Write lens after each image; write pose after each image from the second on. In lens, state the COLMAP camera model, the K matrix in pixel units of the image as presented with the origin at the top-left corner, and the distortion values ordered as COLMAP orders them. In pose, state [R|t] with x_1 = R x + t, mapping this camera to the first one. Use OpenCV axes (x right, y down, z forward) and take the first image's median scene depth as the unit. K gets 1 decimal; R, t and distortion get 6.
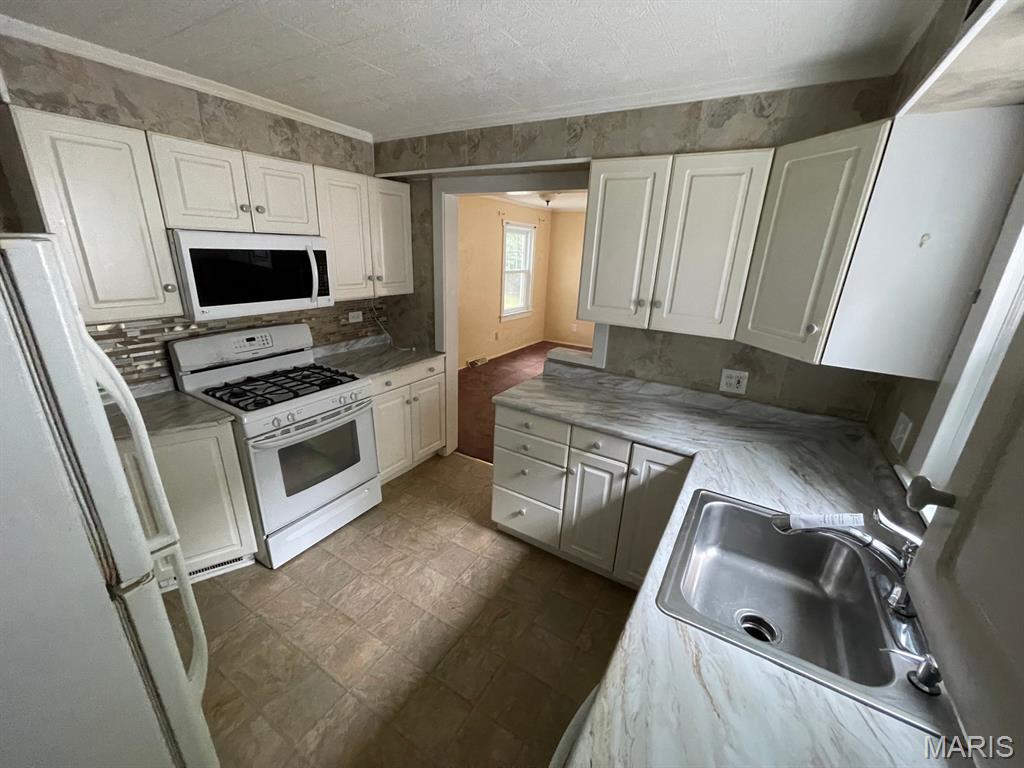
lens RADIAL K [[413.8, 0, 507.4], [0, 413.8, 391.0], [0, 0, 1]] dist [-0.003015, 0.000029]
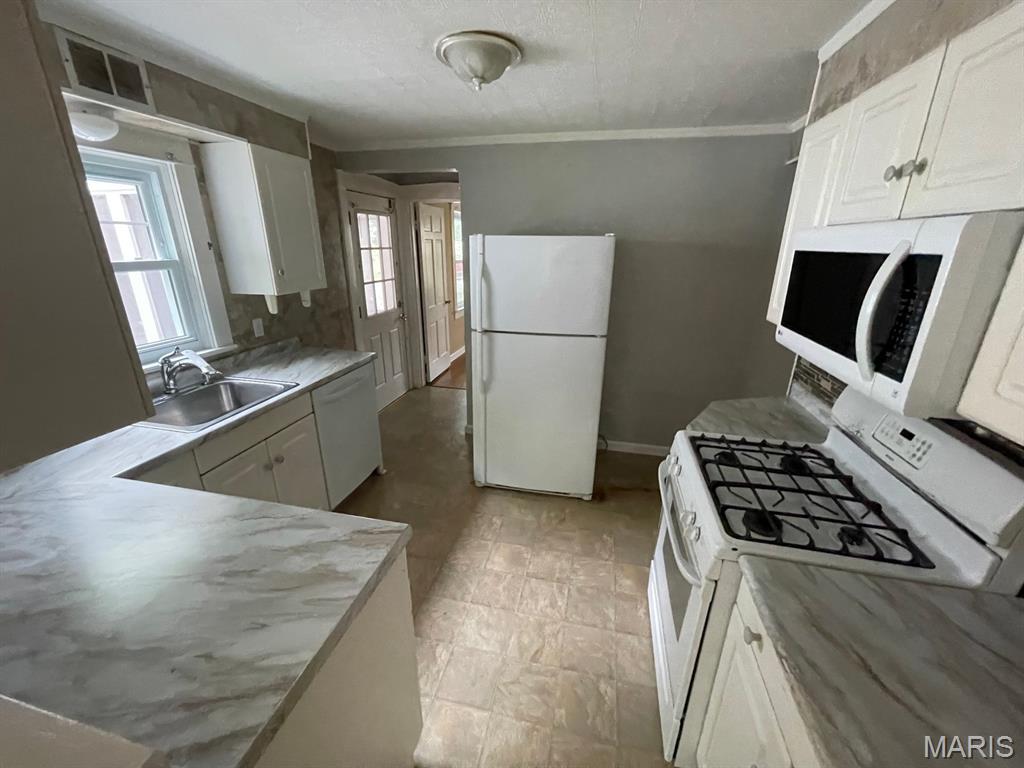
lens RADIAL K [[413.8, 0, 509.3], [0, 413.8, 388.7], [0, 0, 1]] dist [-0.003015, 0.000029]
pose [[-0.947698, 0.065780, -0.312316, -0.006888], [-0.141385, 0.790761, 0.595573, -0.432269], [0.286144, 0.608580, -0.740102, 1.295732]]
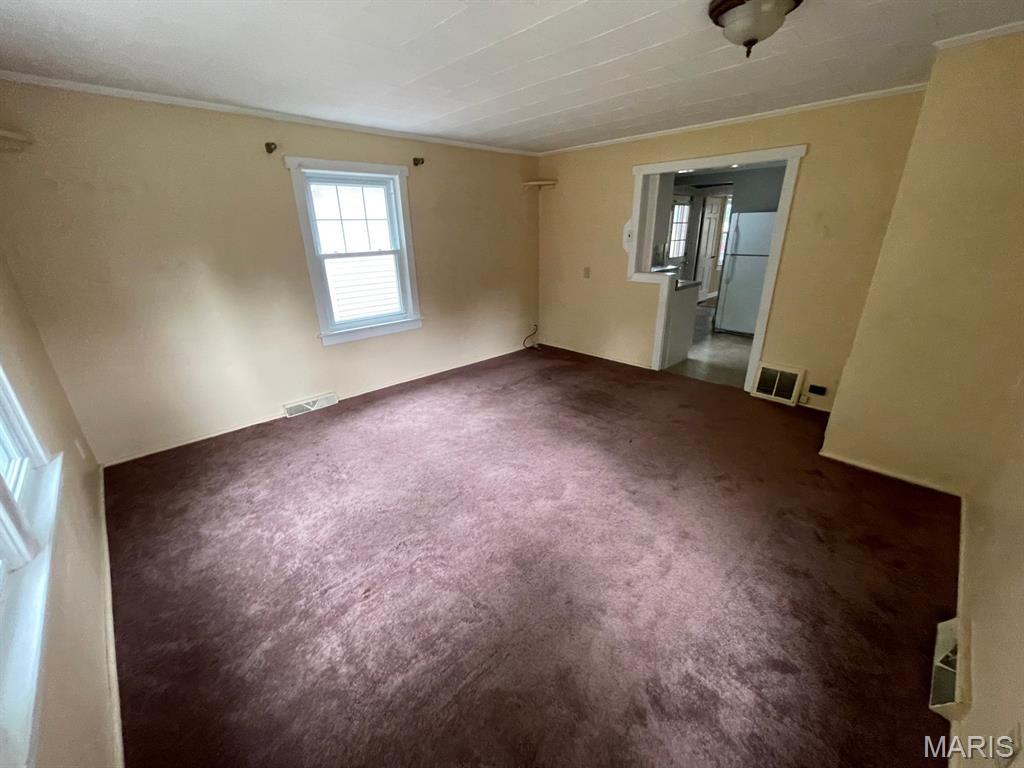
lens RADIAL K [[413.8, 0, 509.8], [0, 413.8, 382.3], [0, 0, 1]] dist [-0.003015, 0.000029]
pose [[-0.967554, -0.116021, 0.224452, 0.153863], [0.053856, 0.773222, 0.631844, -0.662590], [-0.246858, 0.623432, -0.741885, 2.067917]]
